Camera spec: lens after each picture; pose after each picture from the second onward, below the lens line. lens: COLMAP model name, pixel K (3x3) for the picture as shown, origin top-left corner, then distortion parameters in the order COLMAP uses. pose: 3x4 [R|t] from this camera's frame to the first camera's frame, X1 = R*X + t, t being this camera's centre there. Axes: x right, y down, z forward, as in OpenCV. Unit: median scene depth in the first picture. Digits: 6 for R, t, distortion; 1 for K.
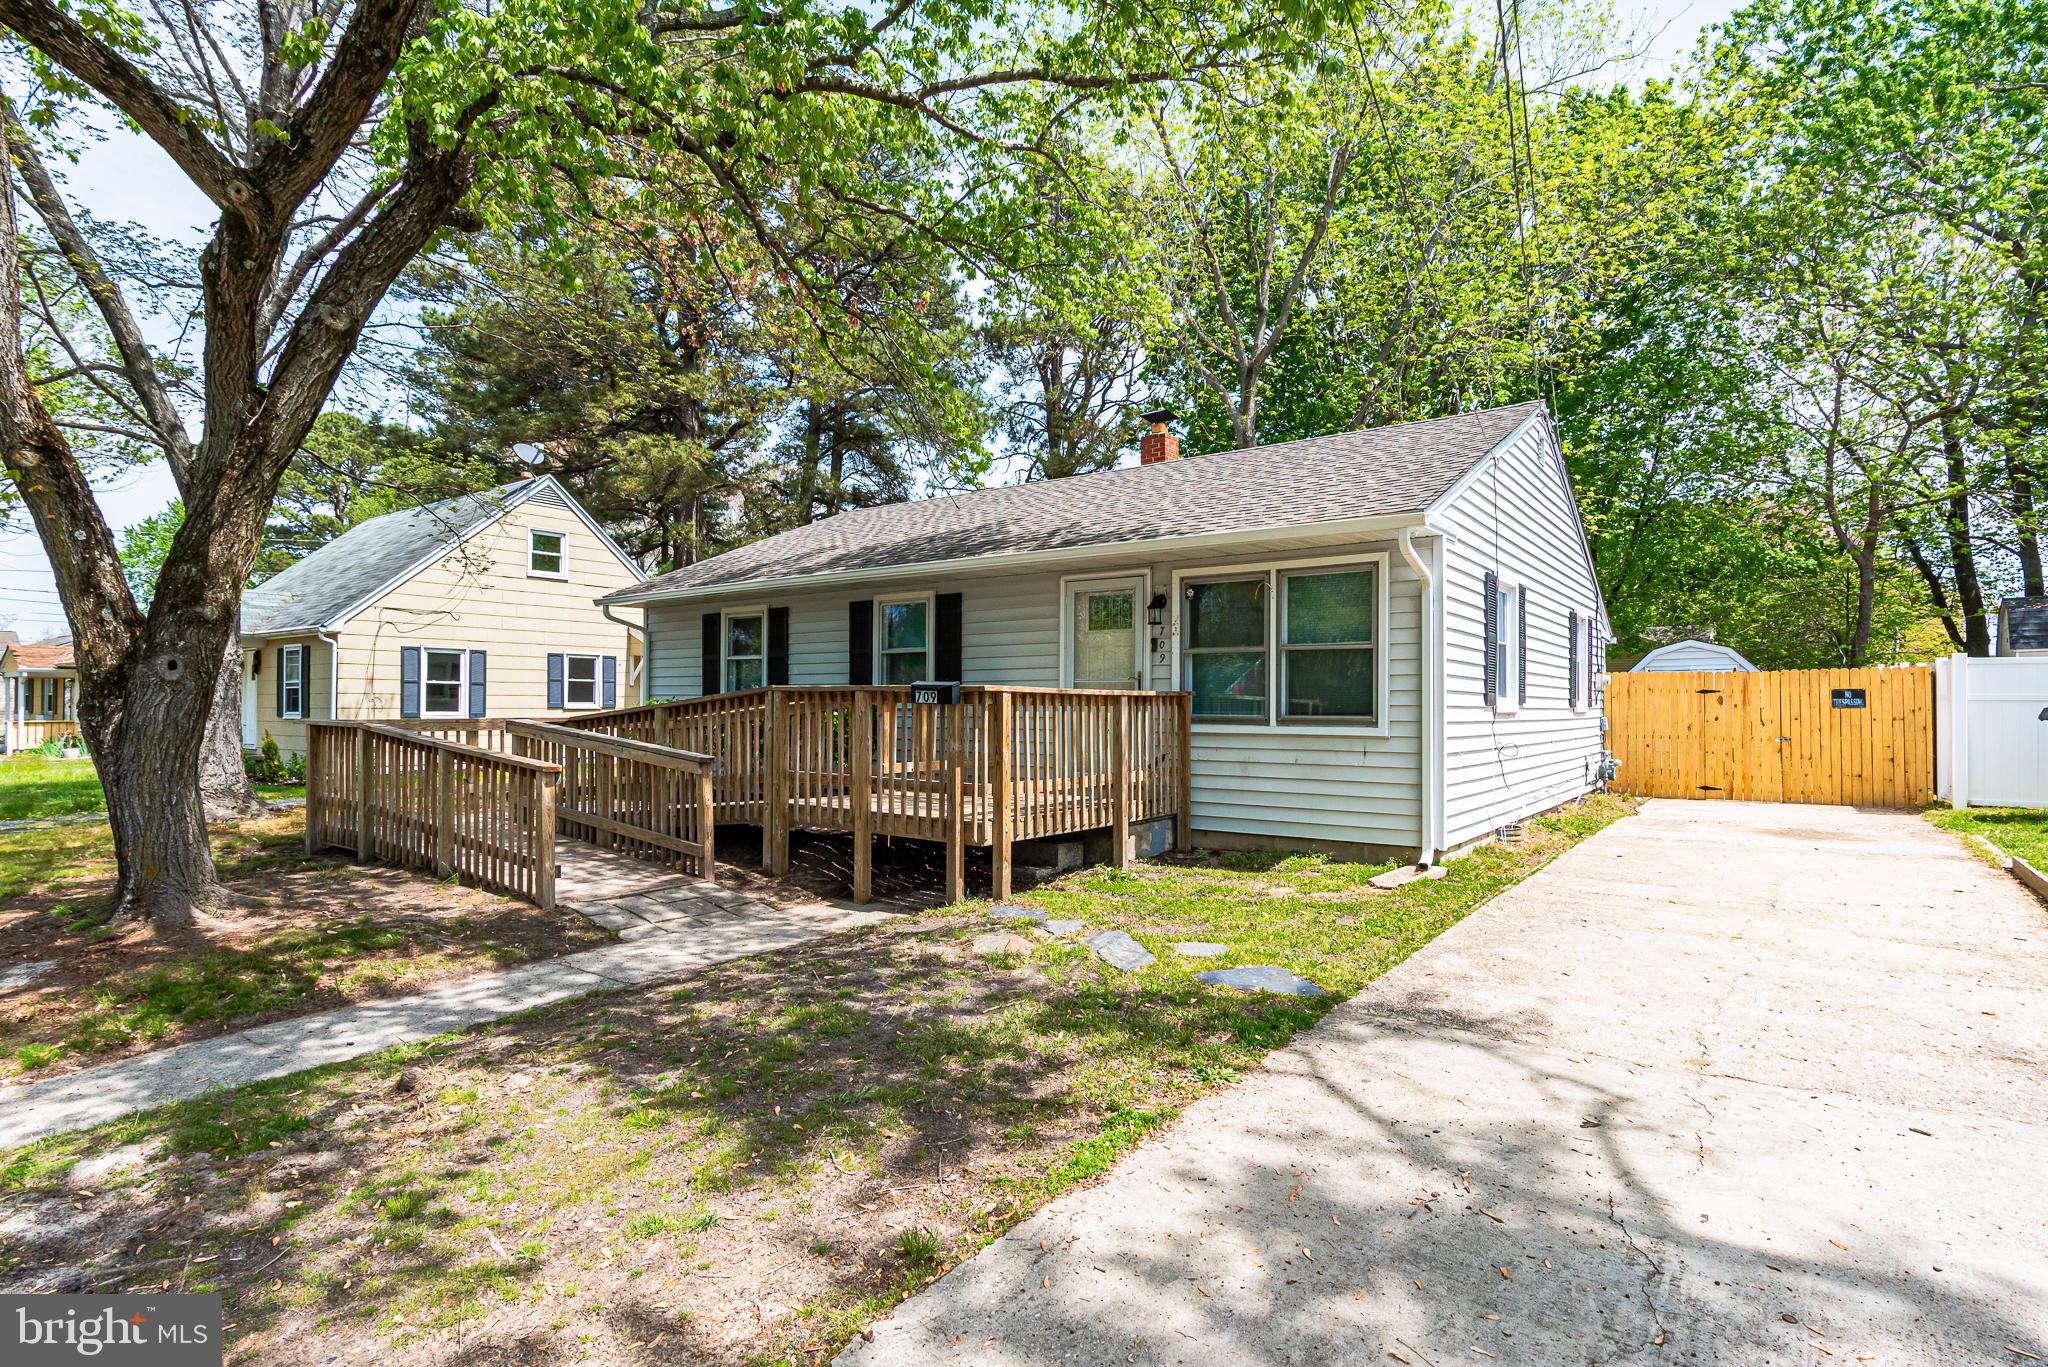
lens RADIAL K [[995.2, 0, 1022.2], [0, 995.2, 700.6], [0, 0, 1]] dist [0.002322, -0.000006]
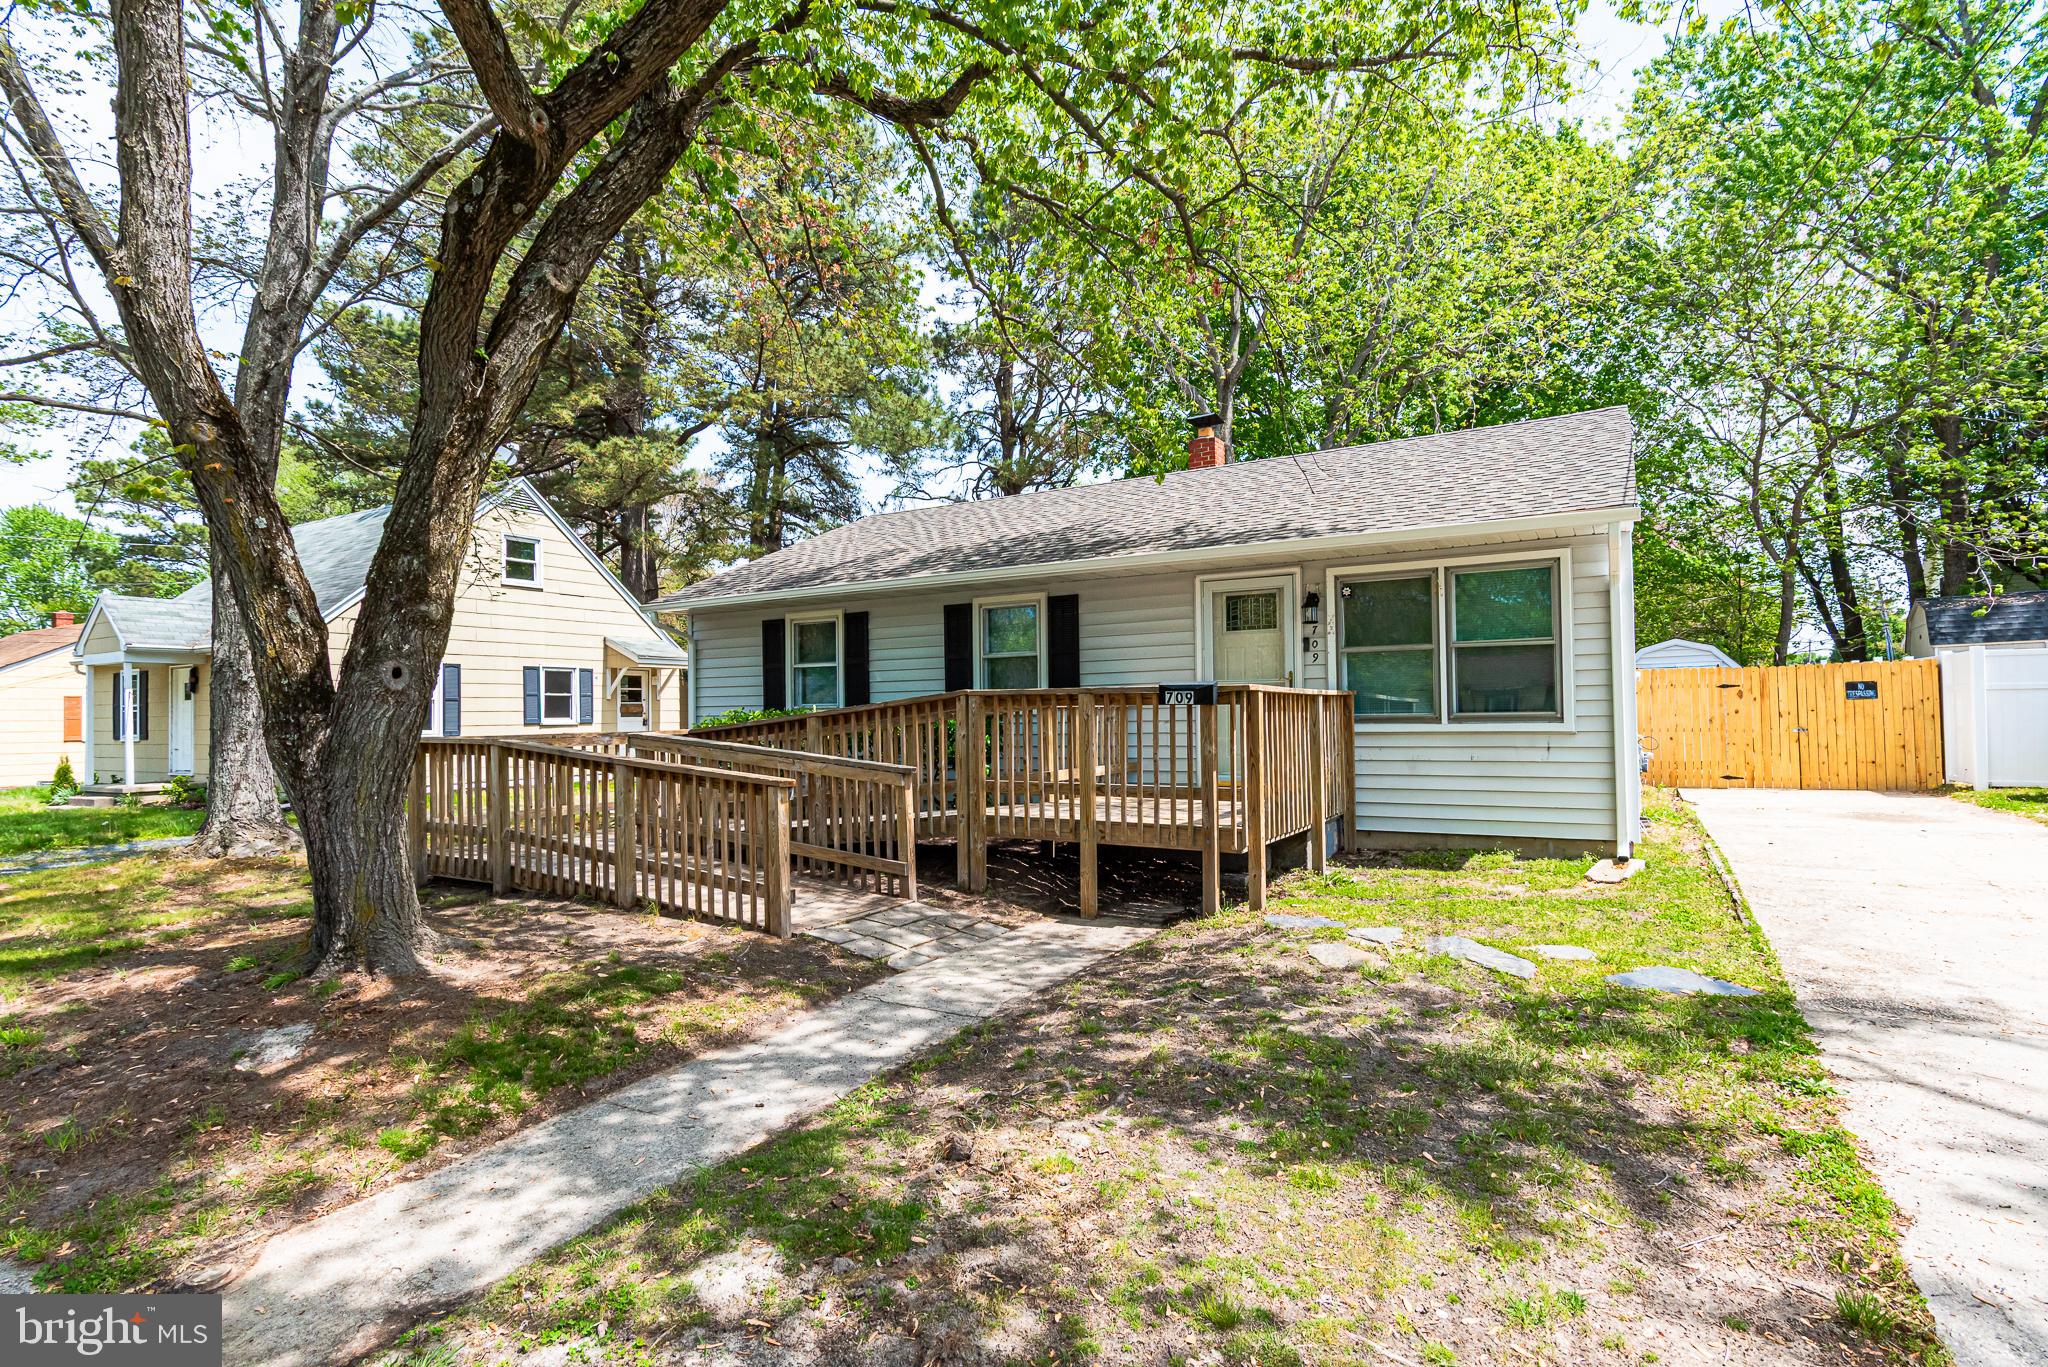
lens RADIAL K [[981.2, 0, 1024.4], [0, 981.2, 702.3], [0, 0, 1]] dist [0.002223, 0.000170]
pose [[0.994204, -0.016636, 0.106218, -0.270970], [0.017493, 0.999821, -0.007145, 0.003752], [-0.106080, 0.008962, 0.994317, 0.066763]]
